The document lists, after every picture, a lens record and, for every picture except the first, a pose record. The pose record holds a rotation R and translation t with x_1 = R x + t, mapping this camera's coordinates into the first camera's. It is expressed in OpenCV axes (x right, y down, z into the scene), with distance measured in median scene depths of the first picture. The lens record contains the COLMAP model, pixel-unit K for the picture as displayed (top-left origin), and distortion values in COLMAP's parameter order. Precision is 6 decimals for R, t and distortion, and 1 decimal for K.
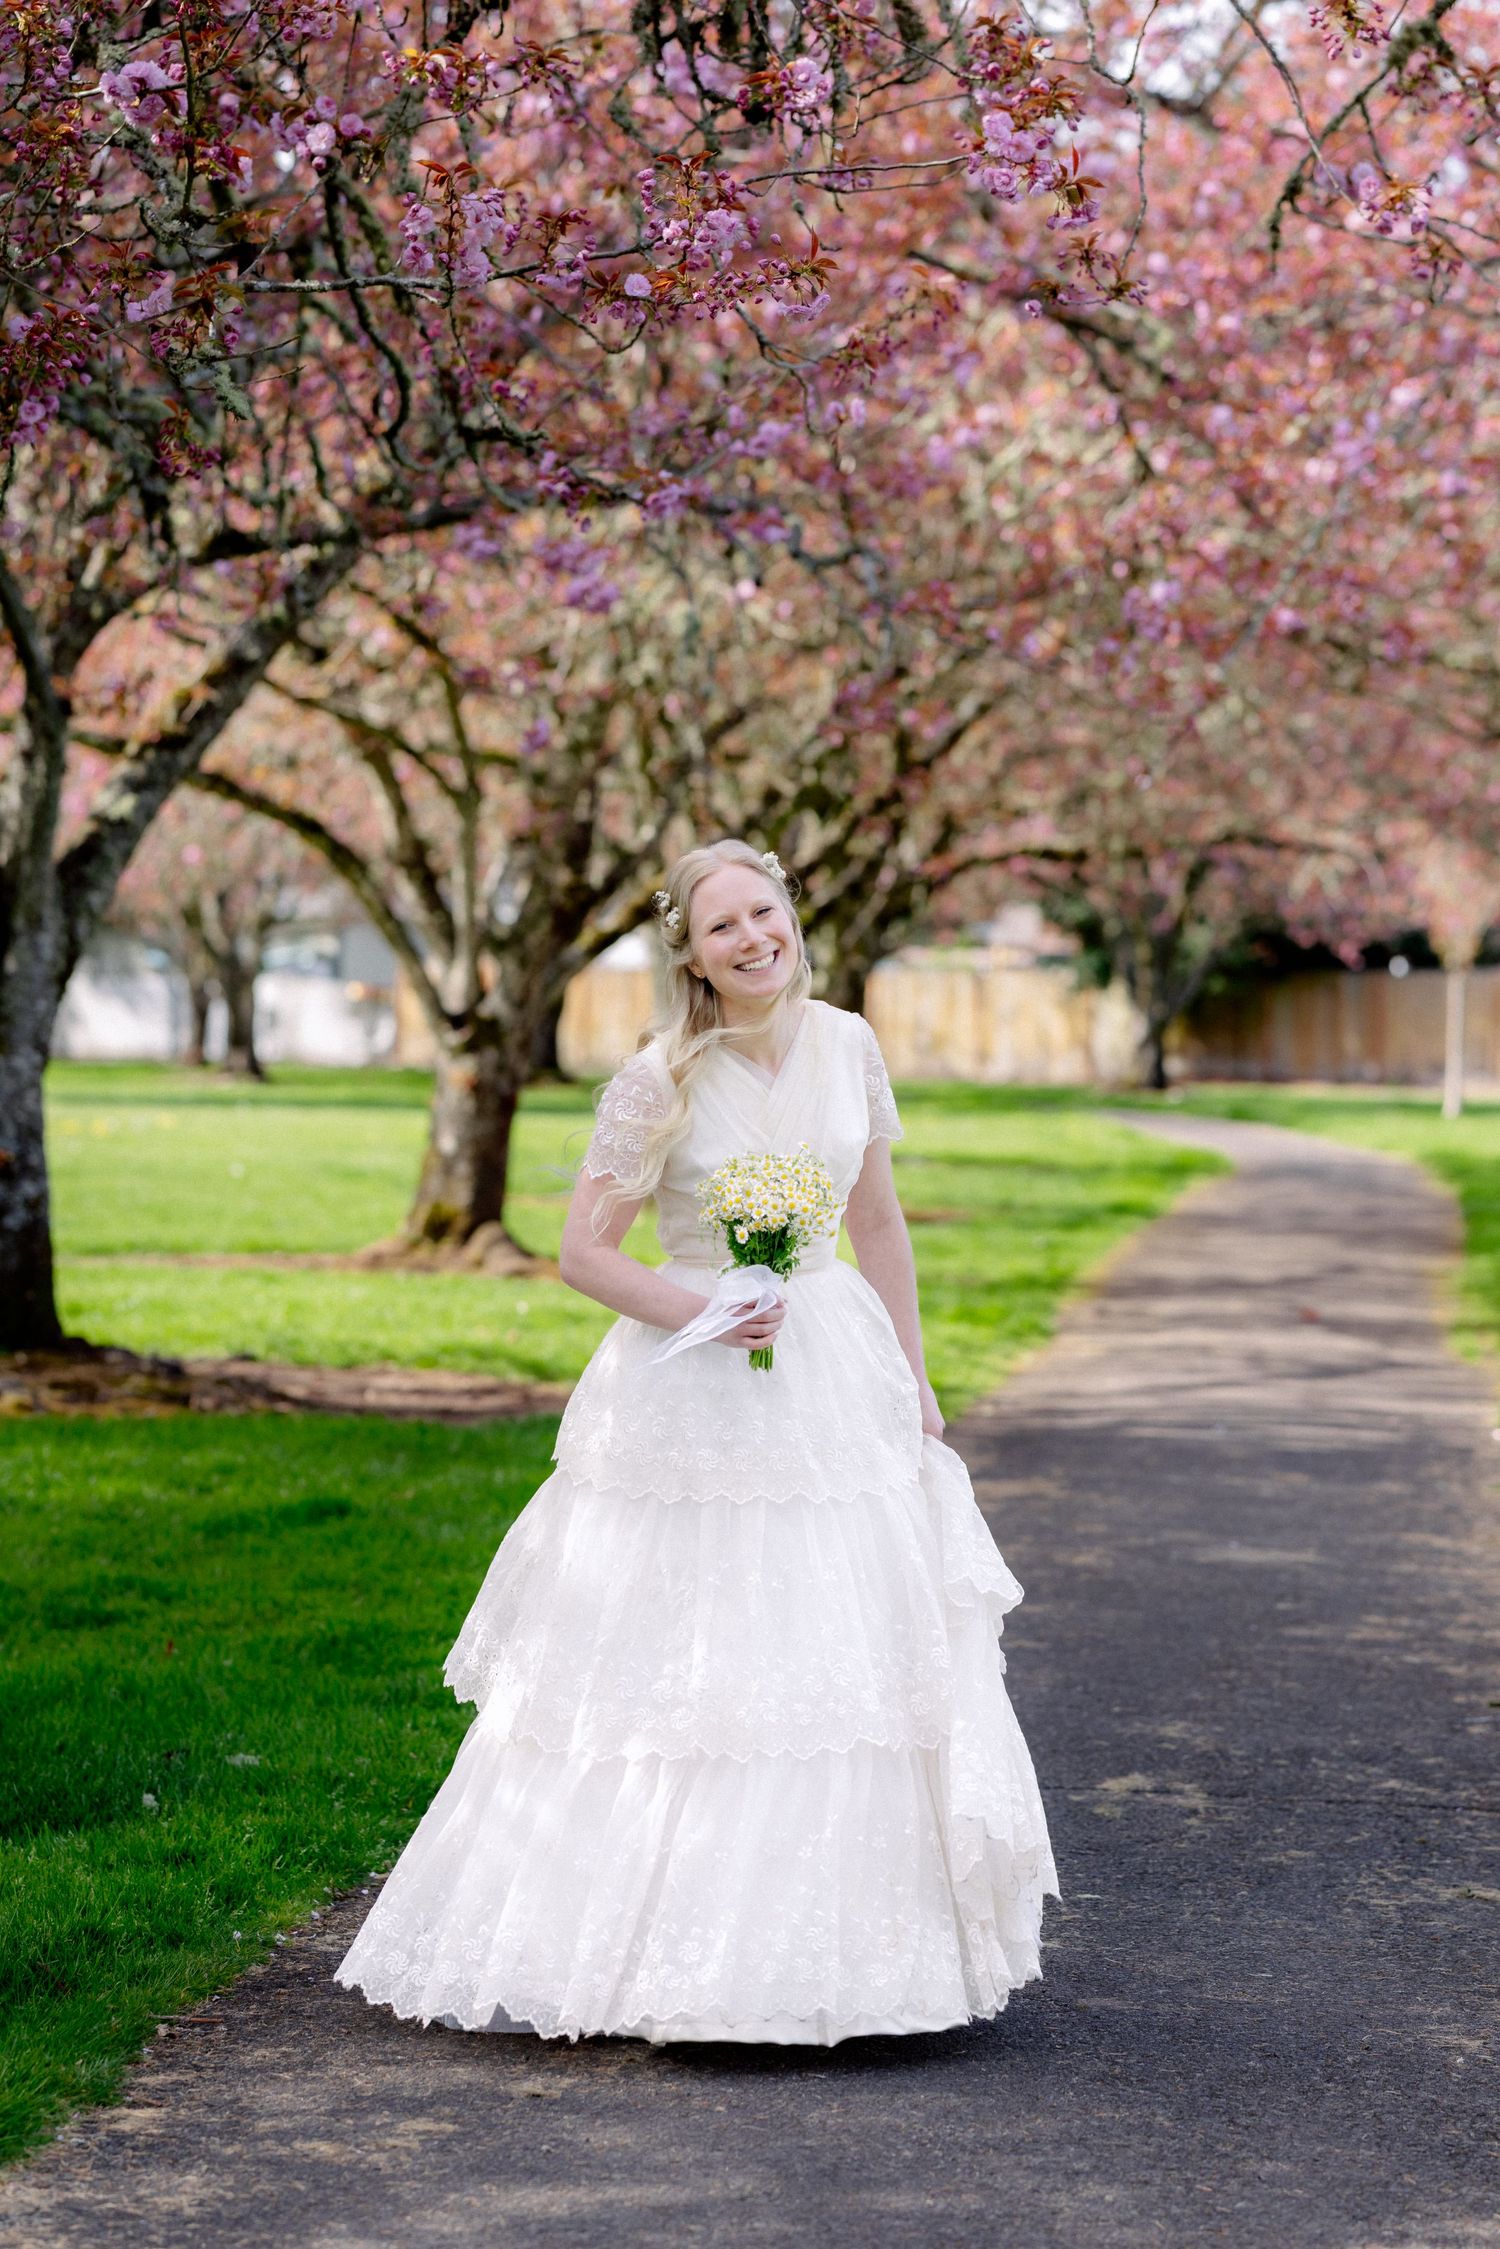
lens RADIAL K [[5828.1, 0, 744.9], [0, 5828.1, 1125.5], [0, 0, 1]] dist [0.035086, 0.000000]
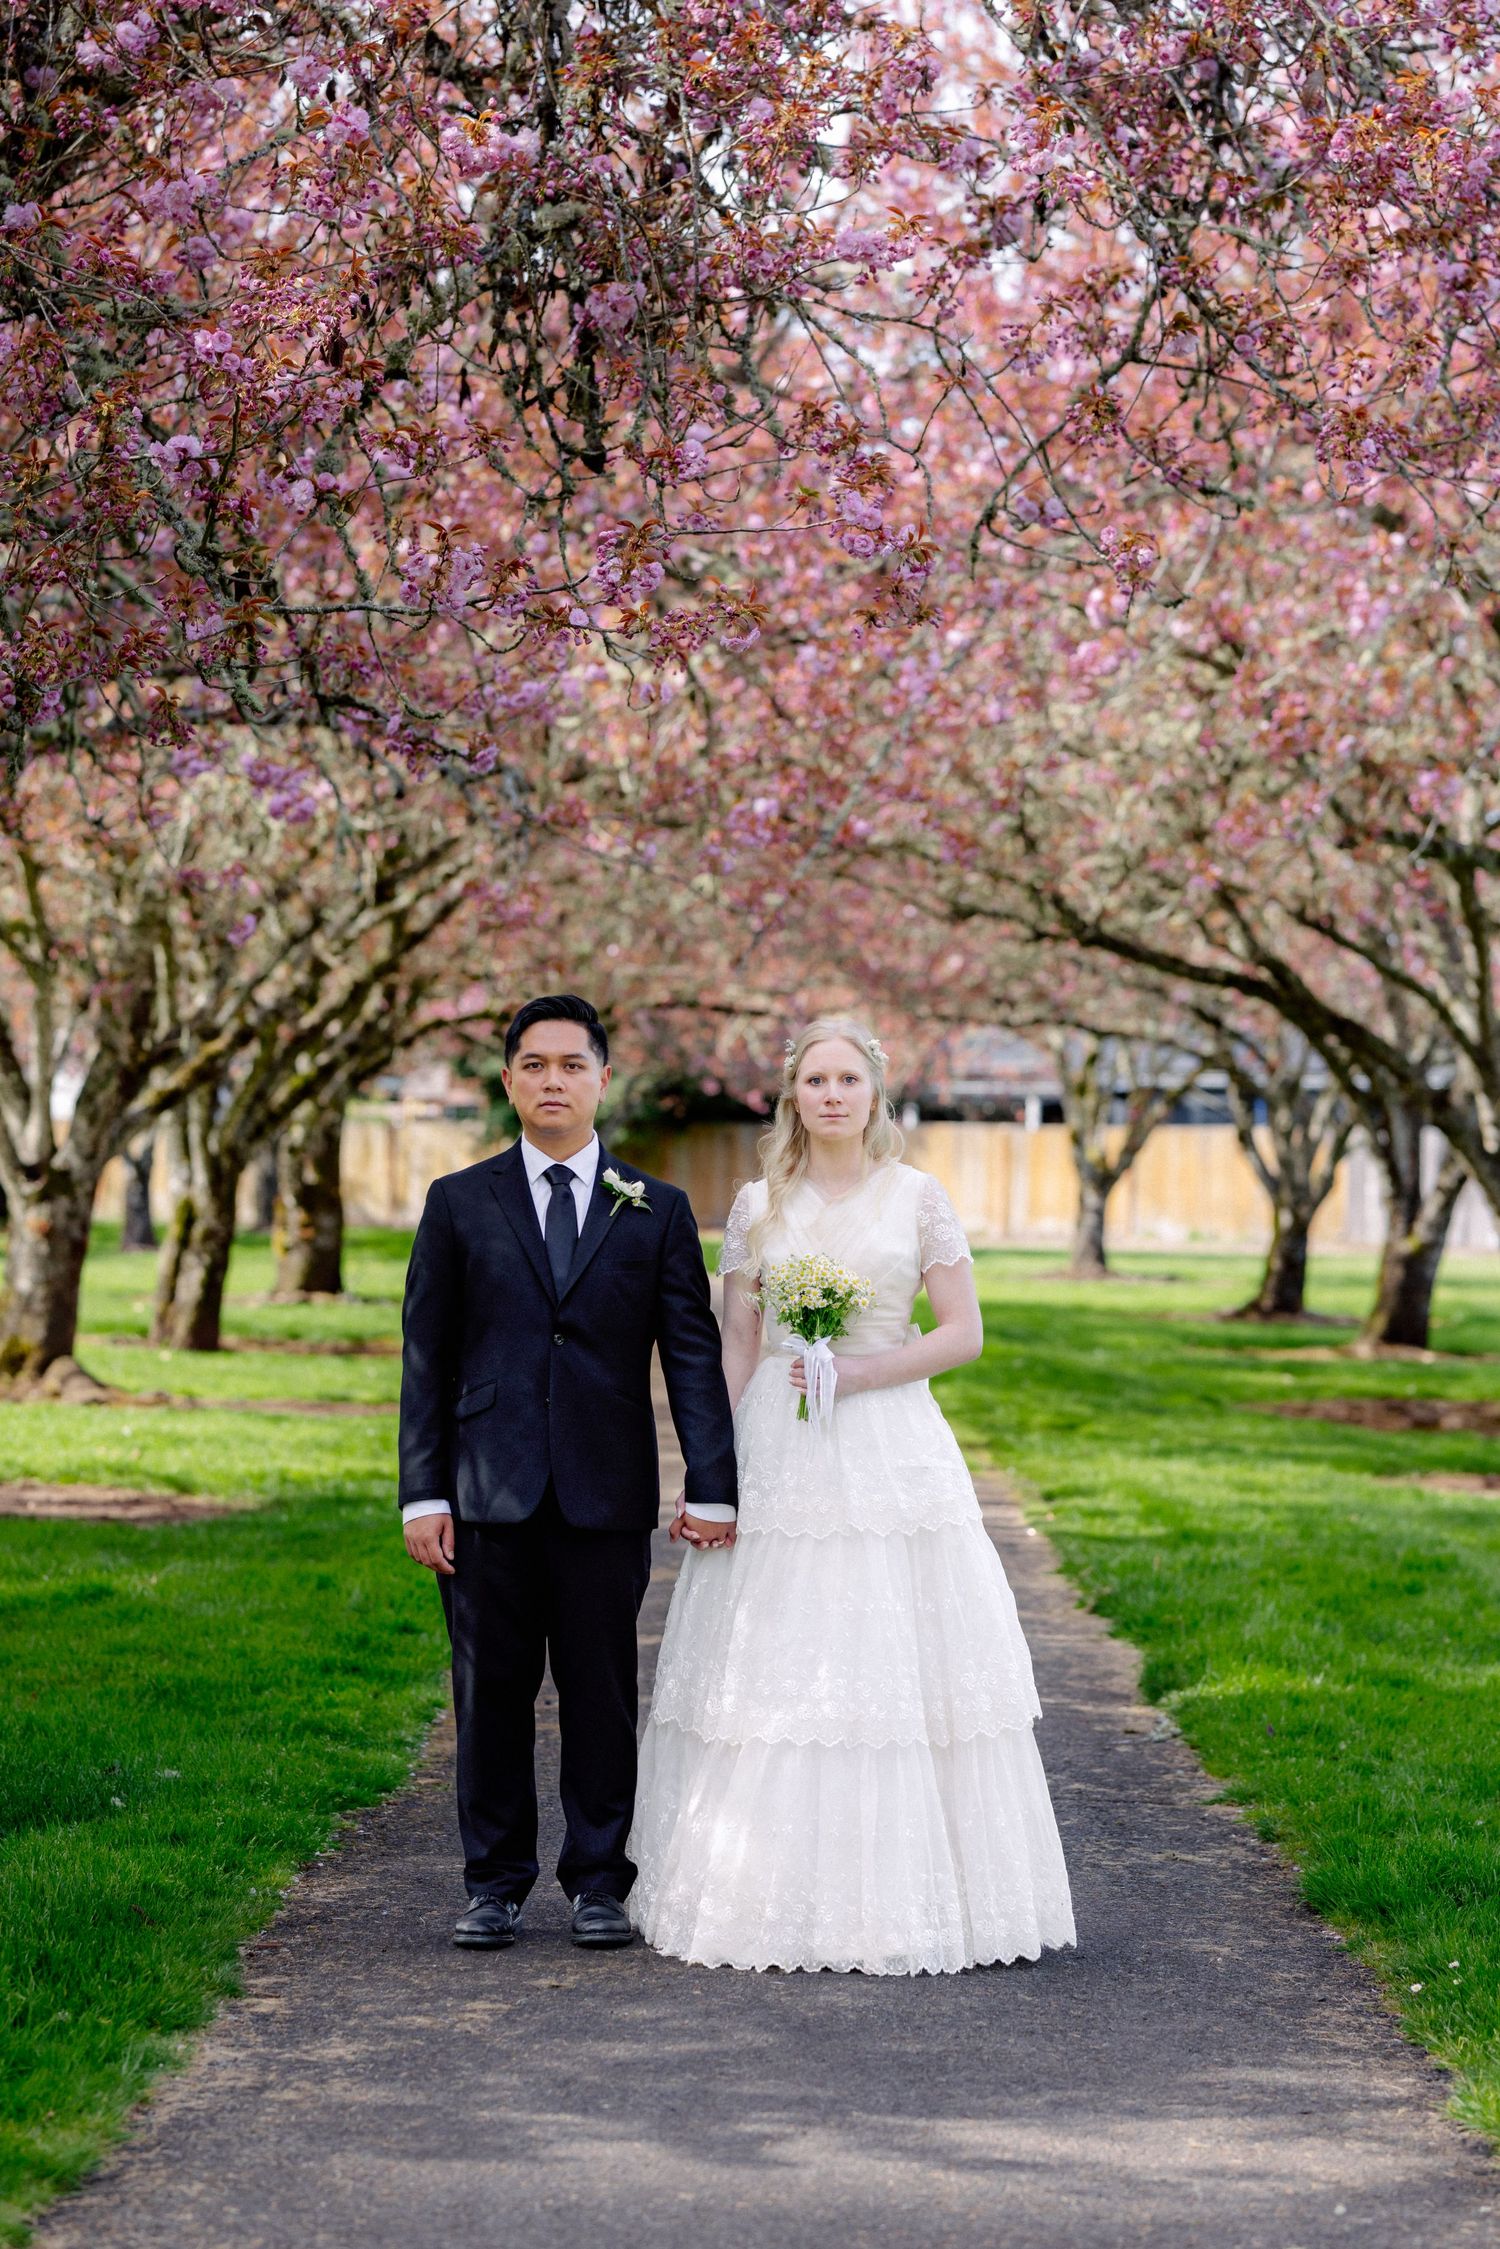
lens RADIAL K [[5828.1, 0, 754.9], [0, 5828.1, 1131.2], [0, 0, 1]] dist [0.035086, 0.000000]
pose [[0.992633, 0.002447, 0.121132, -0.061029], [0.000494, 0.999706, -0.024242, 0.001272], [-0.121155, 0.024123, 0.992340, -0.133204]]
